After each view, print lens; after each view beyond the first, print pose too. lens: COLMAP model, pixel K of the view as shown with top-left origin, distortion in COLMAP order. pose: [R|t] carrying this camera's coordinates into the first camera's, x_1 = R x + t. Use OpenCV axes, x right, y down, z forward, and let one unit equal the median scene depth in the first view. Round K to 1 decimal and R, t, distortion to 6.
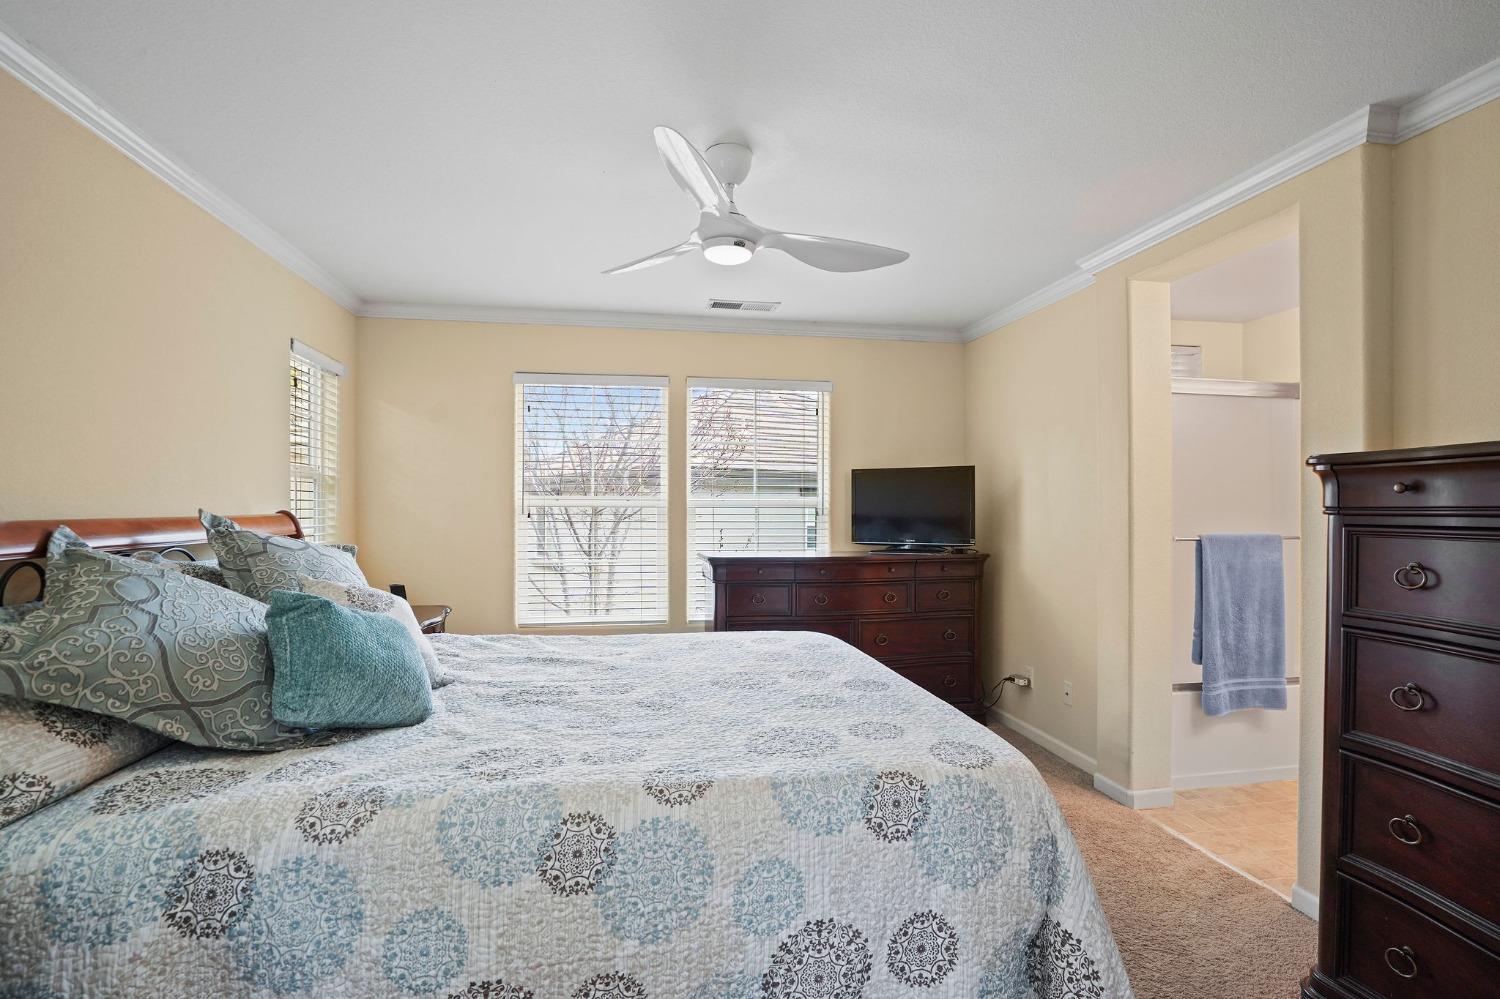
lens RADIAL K [[757.8, 0, 753.0], [0, 757.8, 504.5], [0, 0, 1]] dist [-0.000829, 0.000291]
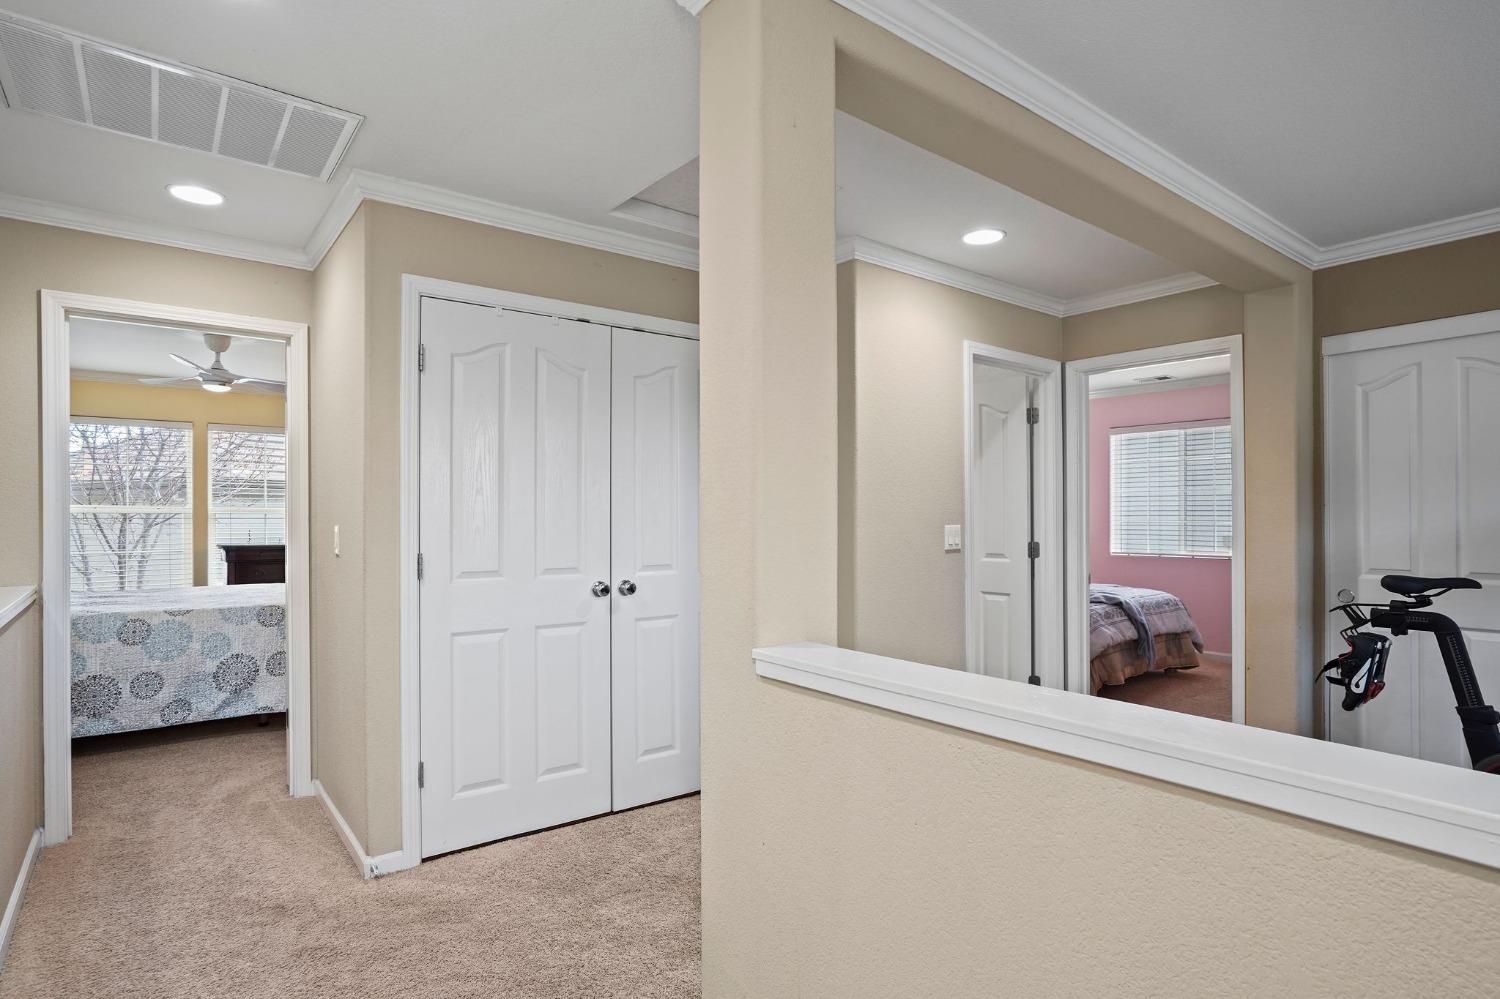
lens RADIAL K [[793.9, 0, 747.9], [0, 793.9, 507.5], [0, 0, 1]] dist [-0.025406, 0.011345]
pose [[0.888032, 0.003843, 0.459766, 0.154890], [0.000361, 0.999959, -0.009054, 0.008280], [-0.459782, 0.008206, 0.887994, -0.906073]]
